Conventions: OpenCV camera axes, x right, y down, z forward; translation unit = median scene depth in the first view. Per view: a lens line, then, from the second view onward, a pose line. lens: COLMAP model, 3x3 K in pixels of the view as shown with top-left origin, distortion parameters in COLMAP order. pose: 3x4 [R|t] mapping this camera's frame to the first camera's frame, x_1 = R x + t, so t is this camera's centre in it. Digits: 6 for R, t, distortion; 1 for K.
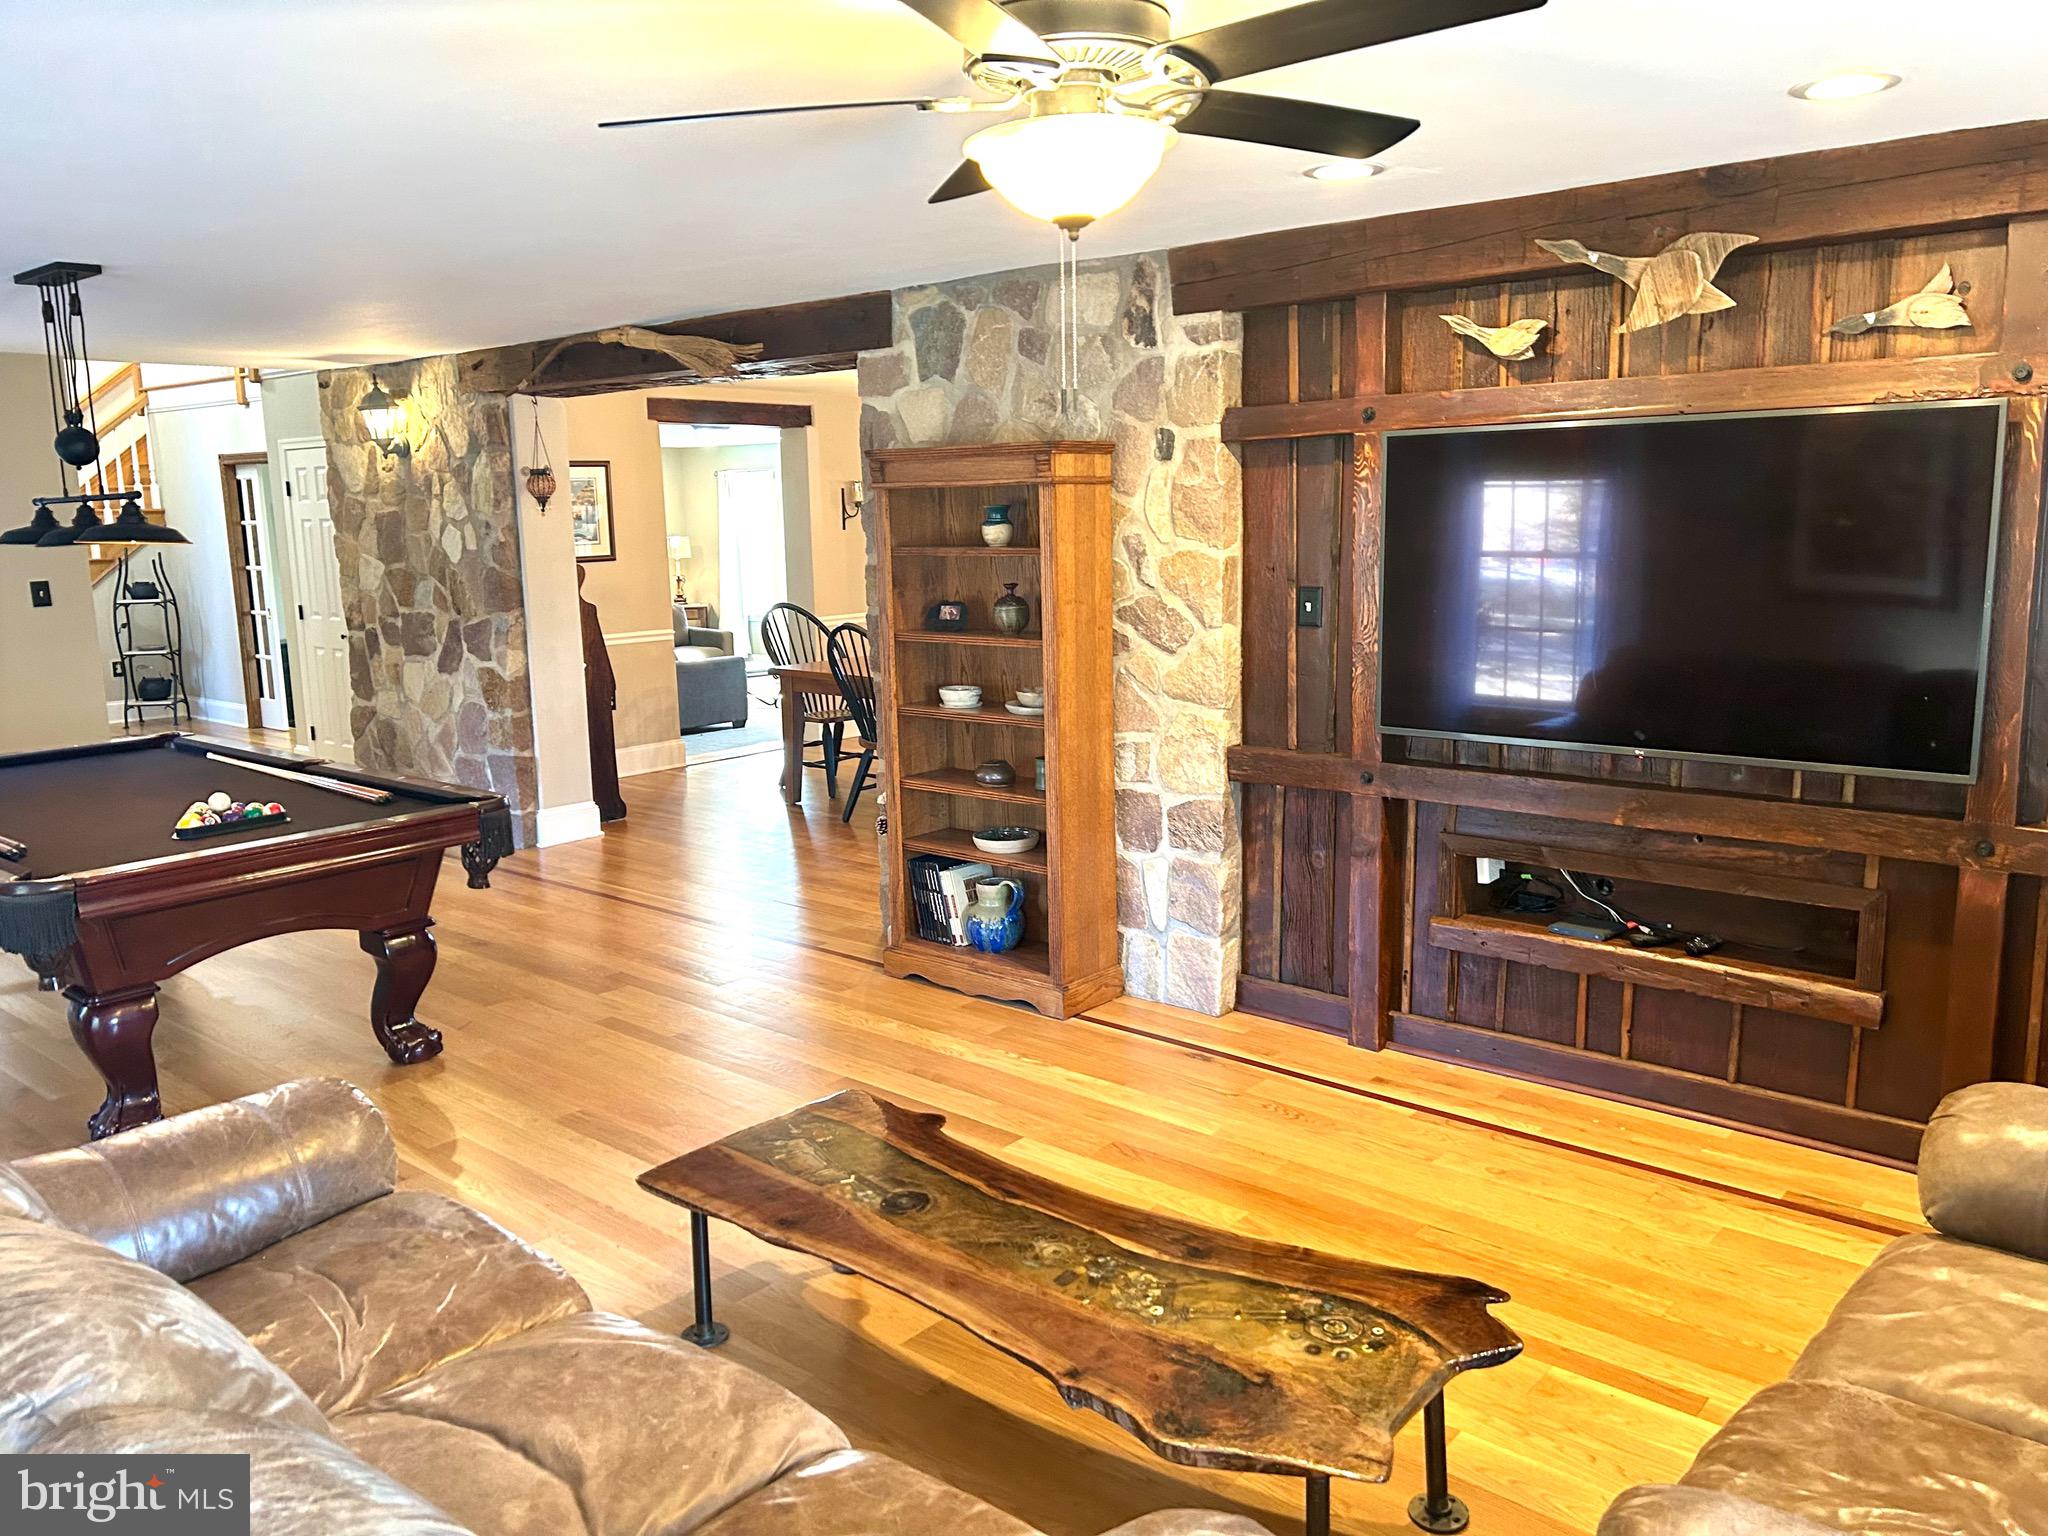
lens RADIAL K [[1572.2, 0, 1027.7], [0, 1572.2, 775.1], [0, 0, 1]] dist [0.113024, -0.098078]
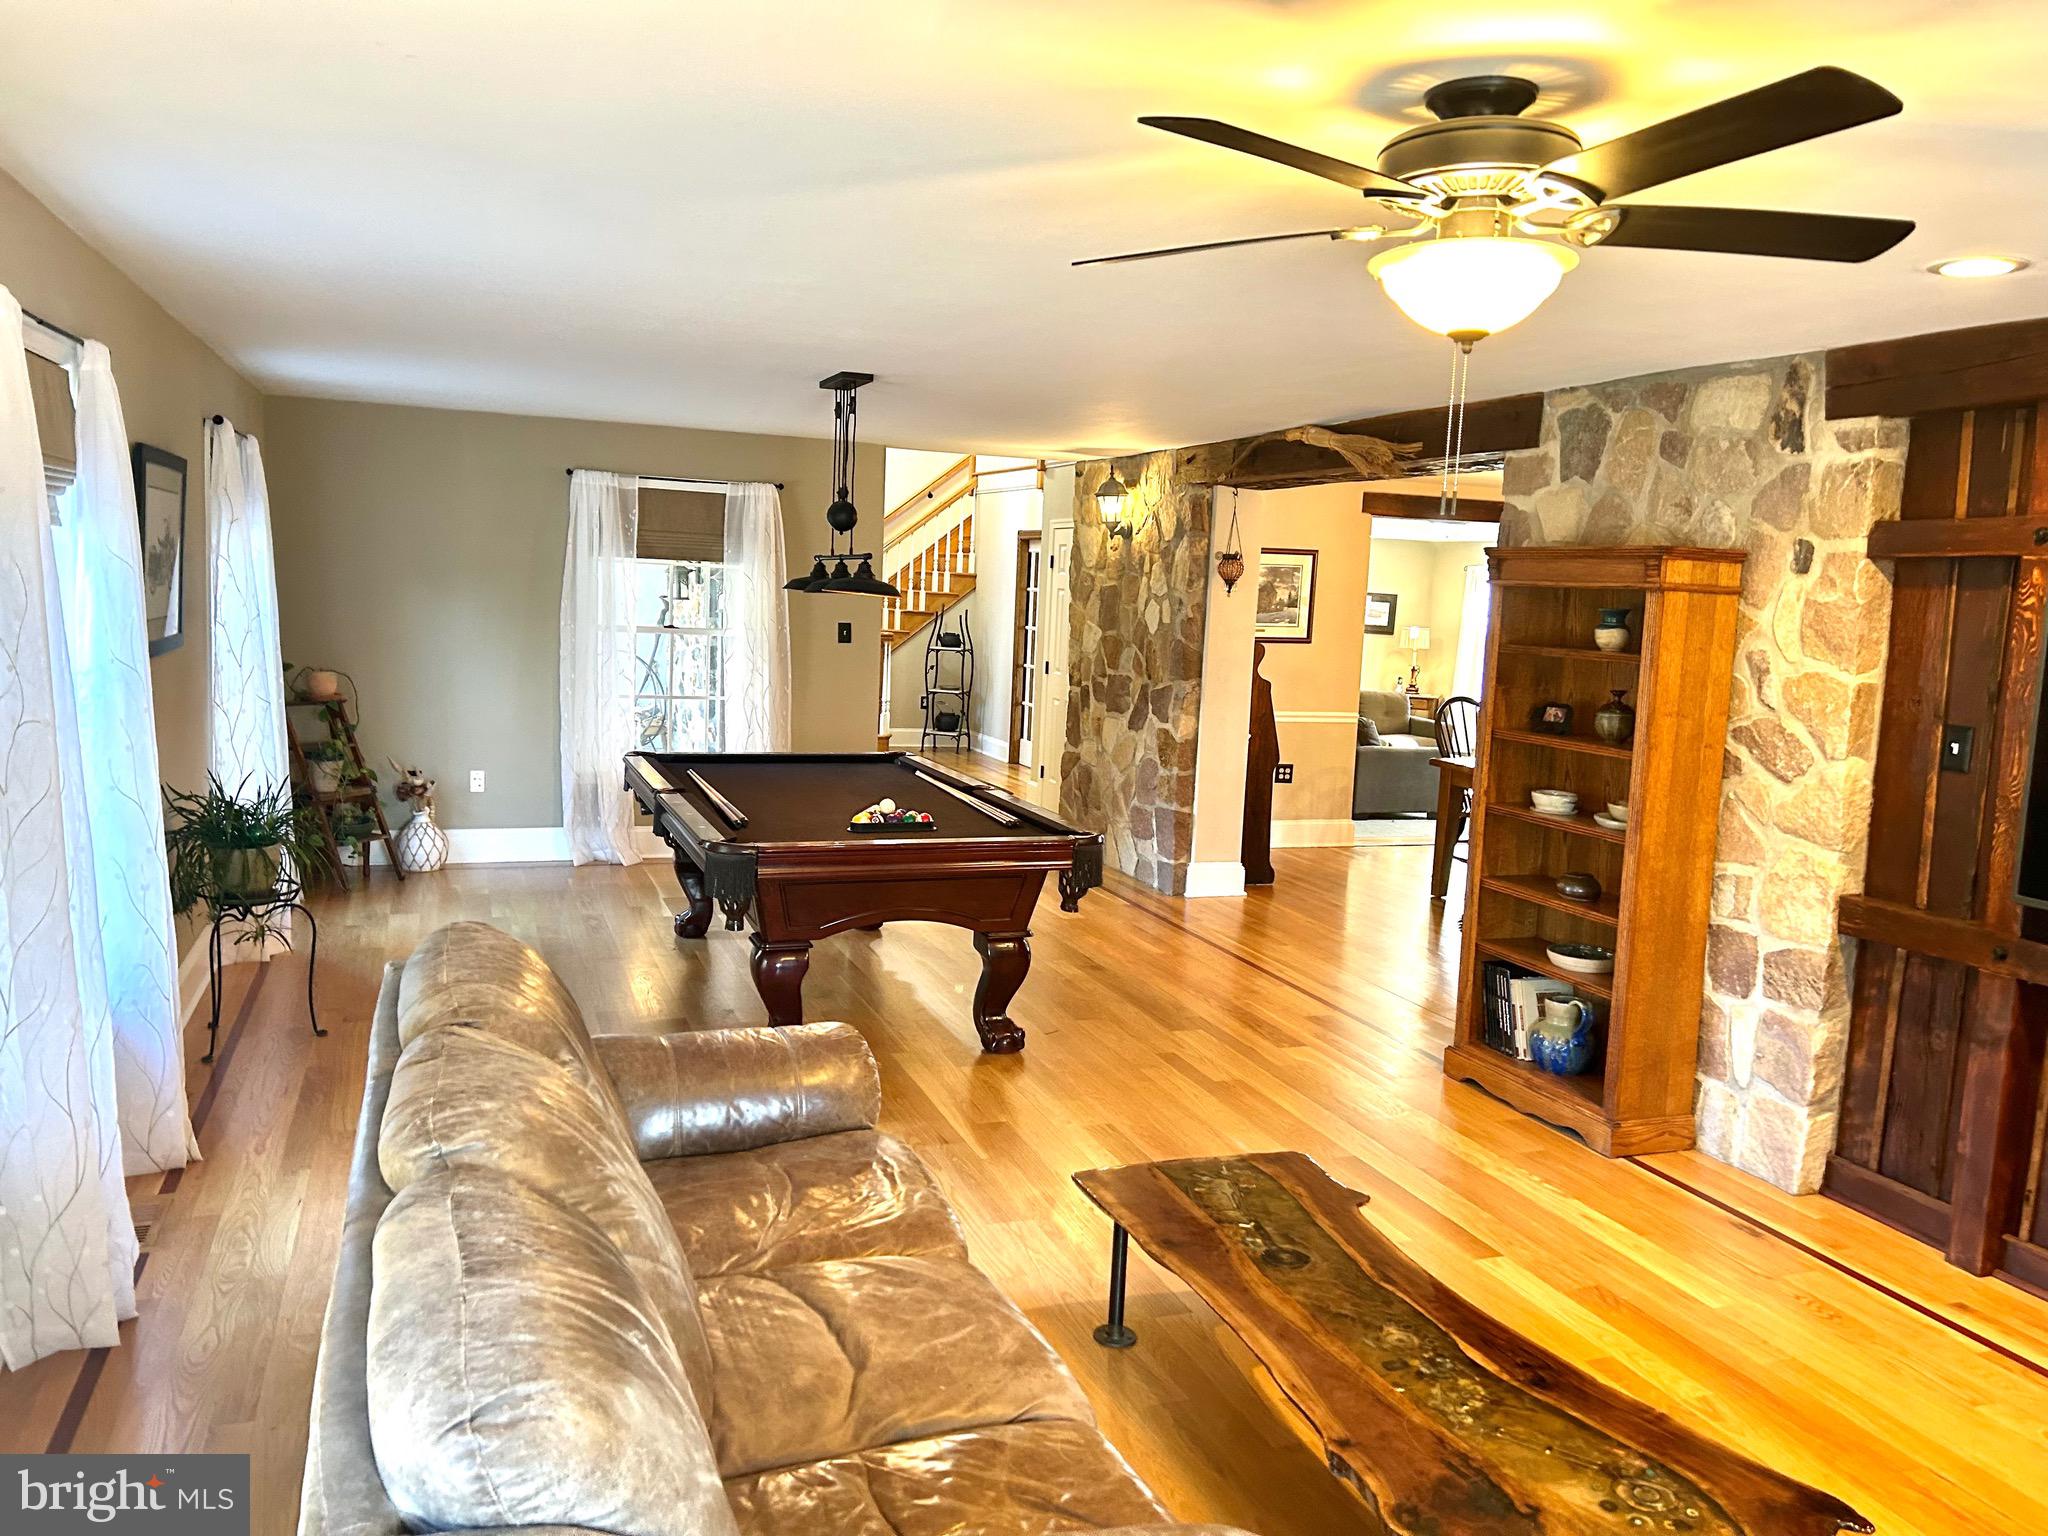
lens RADIAL K [[1572.2, 0, 1031.0], [0, 1572.2, 769.5], [0, 0, 1]] dist [0.113024, -0.098078]
pose [[0.882010, 0.120709, -0.455508, 0.127784], [-0.148037, 0.988675, -0.024649, 0.002204], [0.447374, 0.089173, 0.889890, -0.018739]]
